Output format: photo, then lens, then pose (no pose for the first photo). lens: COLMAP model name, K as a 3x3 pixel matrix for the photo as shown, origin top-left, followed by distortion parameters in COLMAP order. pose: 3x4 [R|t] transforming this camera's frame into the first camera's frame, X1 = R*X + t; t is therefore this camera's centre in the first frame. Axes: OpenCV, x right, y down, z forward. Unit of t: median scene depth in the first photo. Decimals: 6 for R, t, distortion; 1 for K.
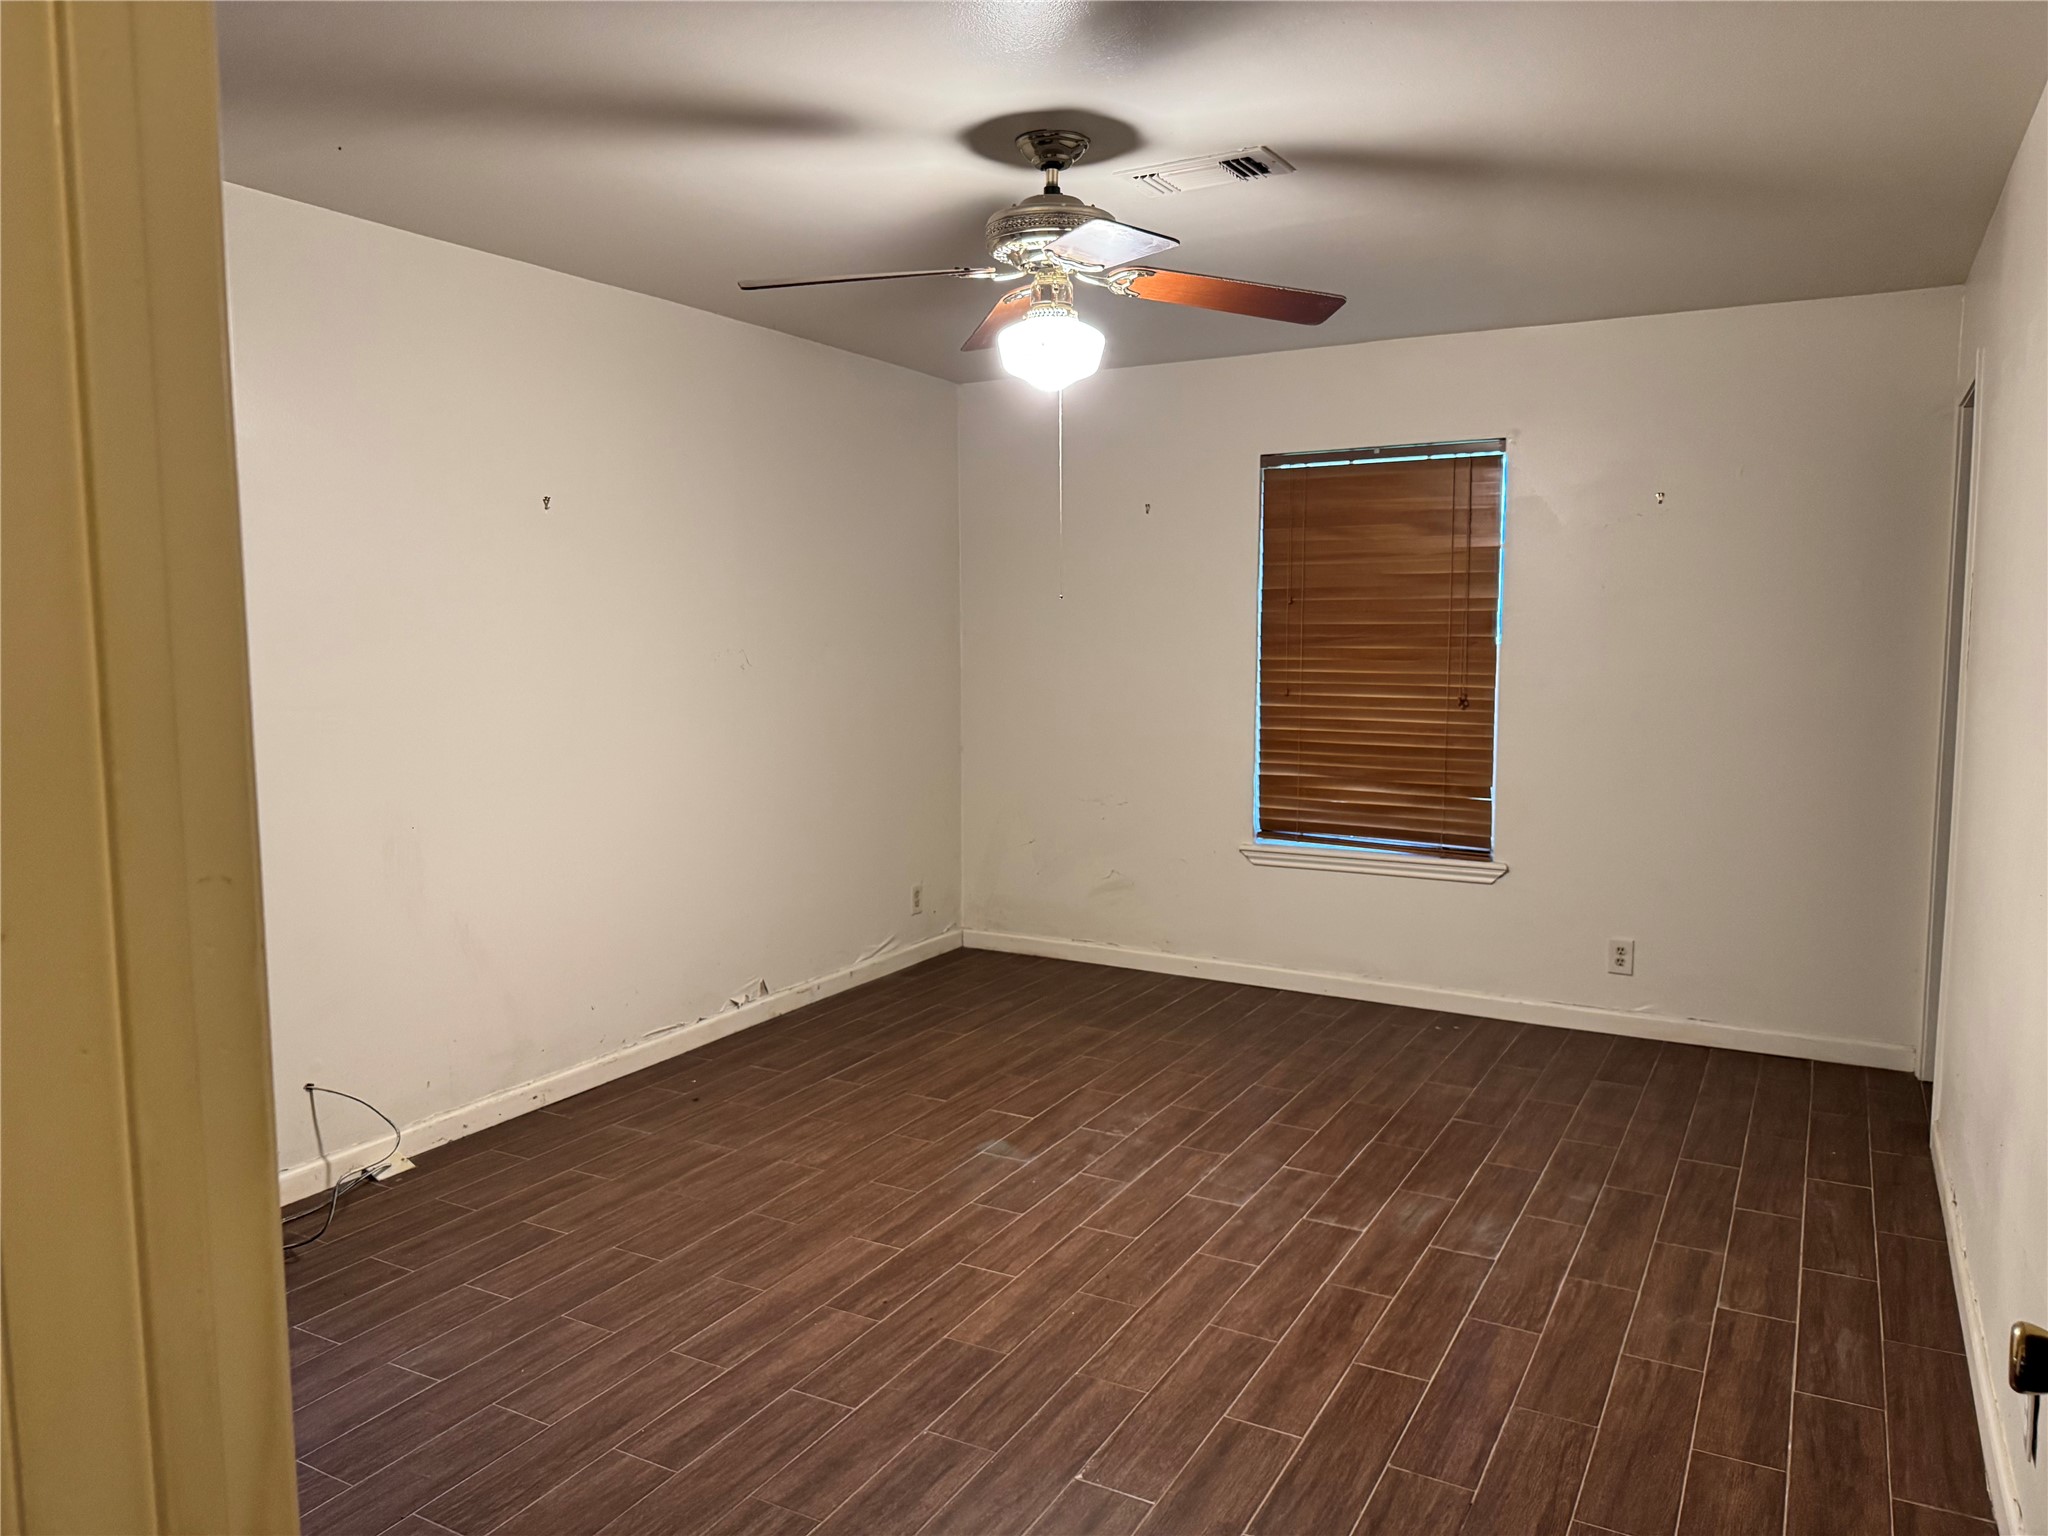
lens RADIAL K [[1460.1, 0, 1021.4], [0, 1460.1, 772.8], [0, 0, 1]] dist [0.081970, -0.097158]
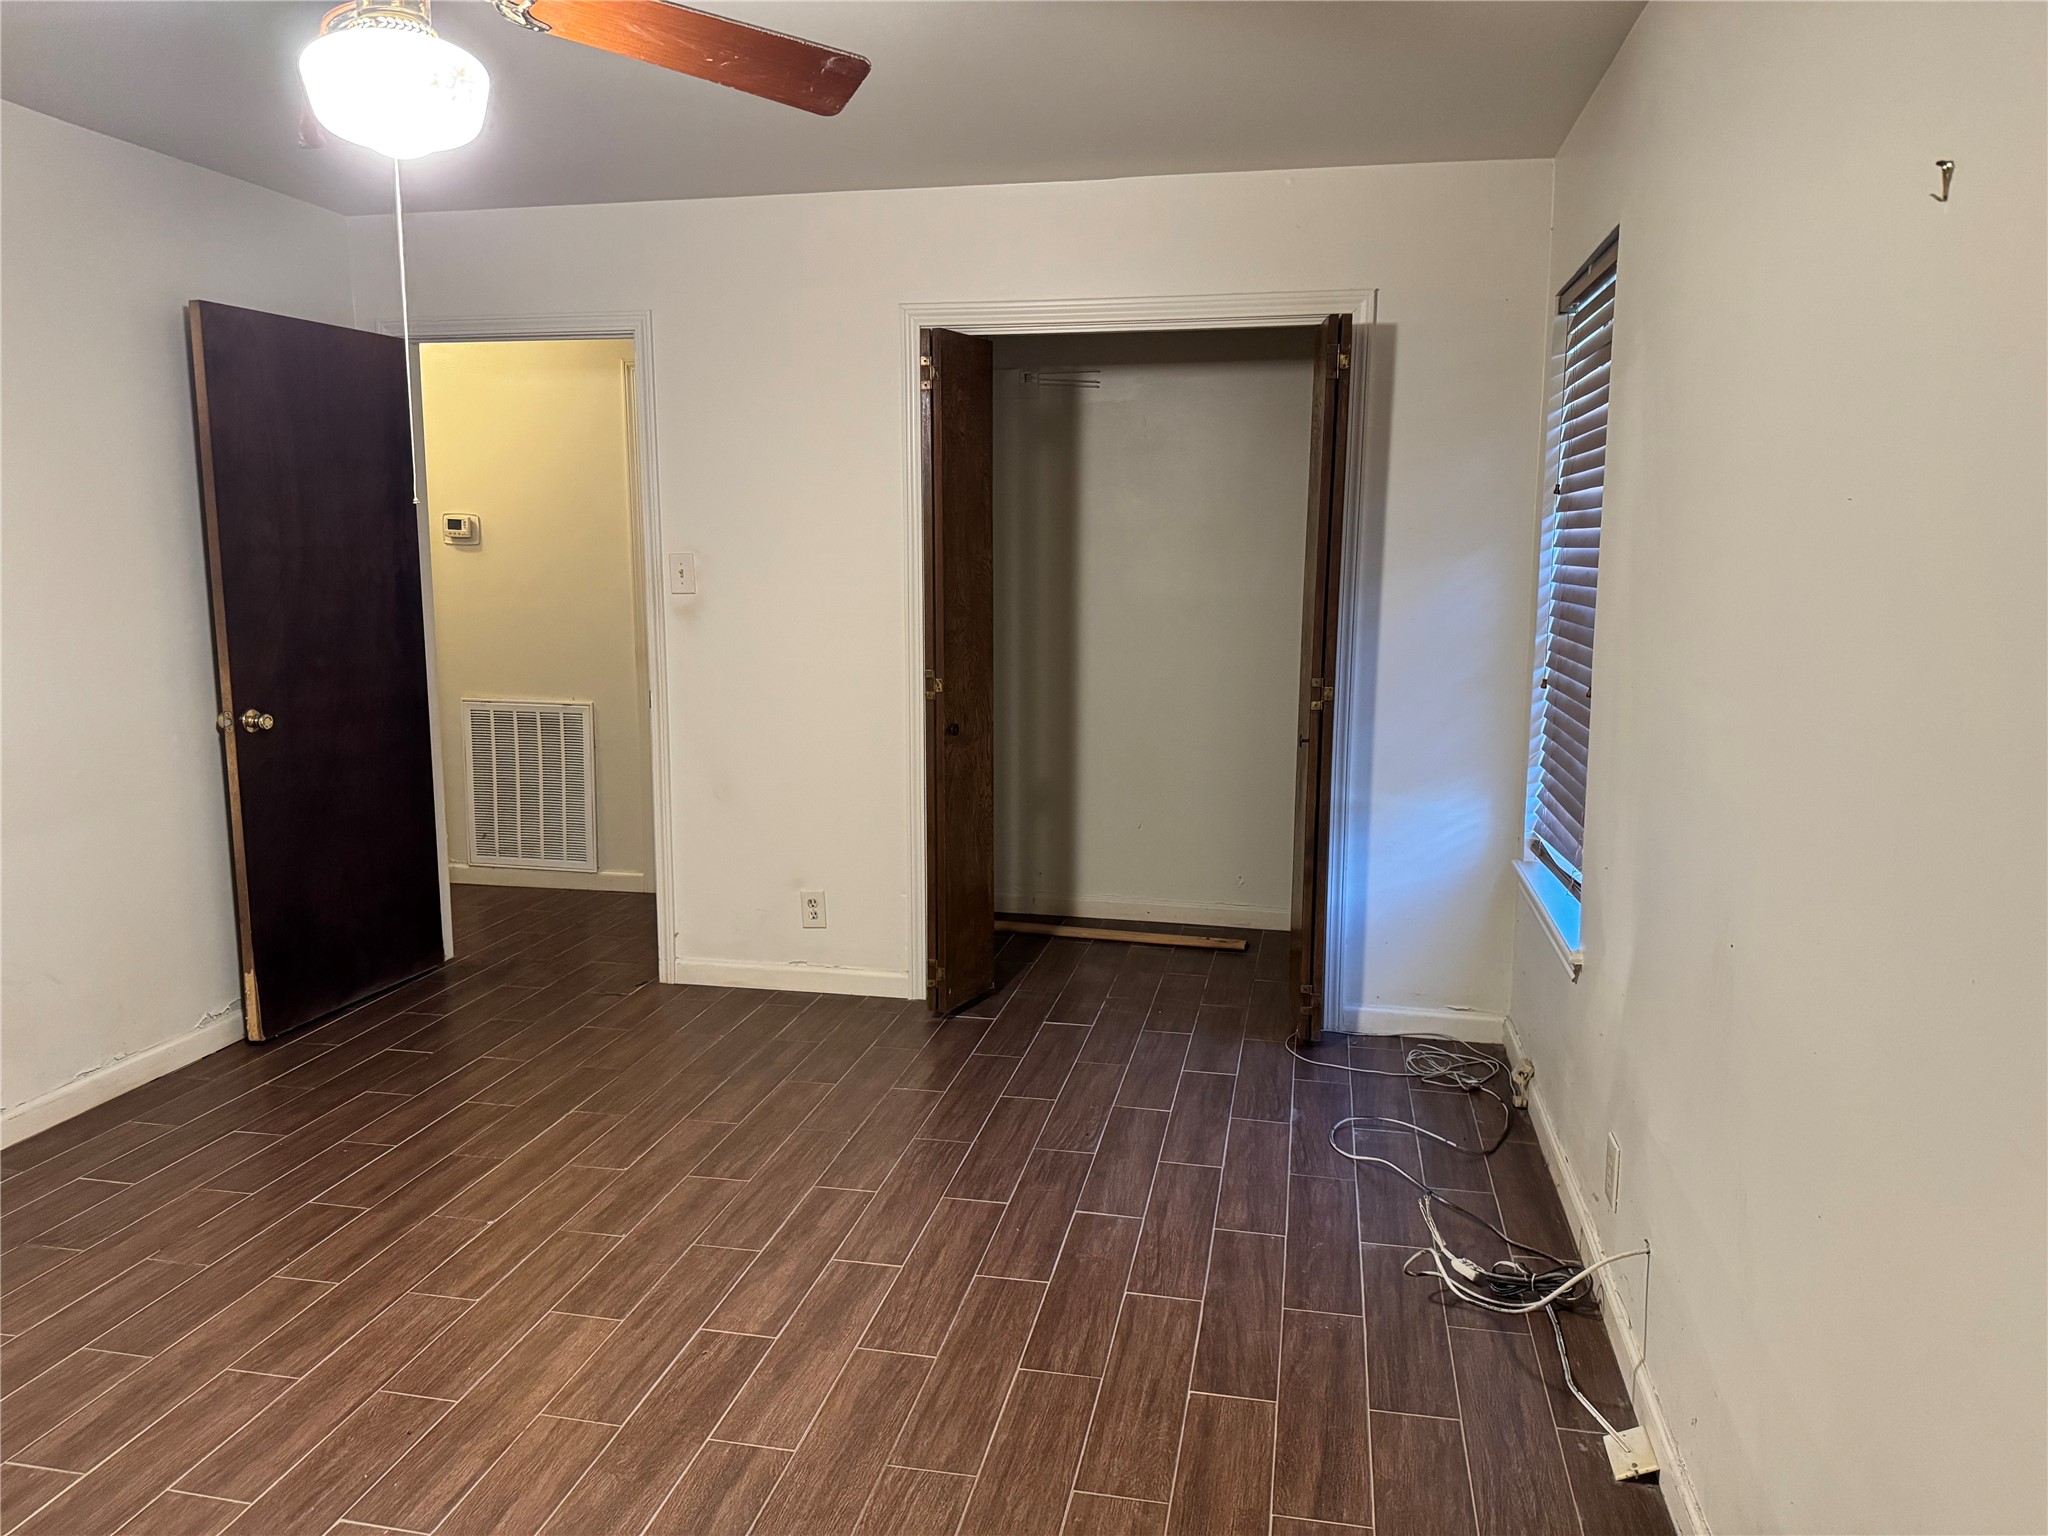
lens RADIAL K [[1460.1, 0, 1021.4], [0, 1460.1, 772.8], [0, 0, 1]] dist [0.081970, -0.097158]
pose [[-0.954695, 0.052377, -0.292940, -0.036848], [-0.027213, 0.964899, 0.261208, -0.197719], [0.296339, 0.257346, -0.919759, 1.830726]]
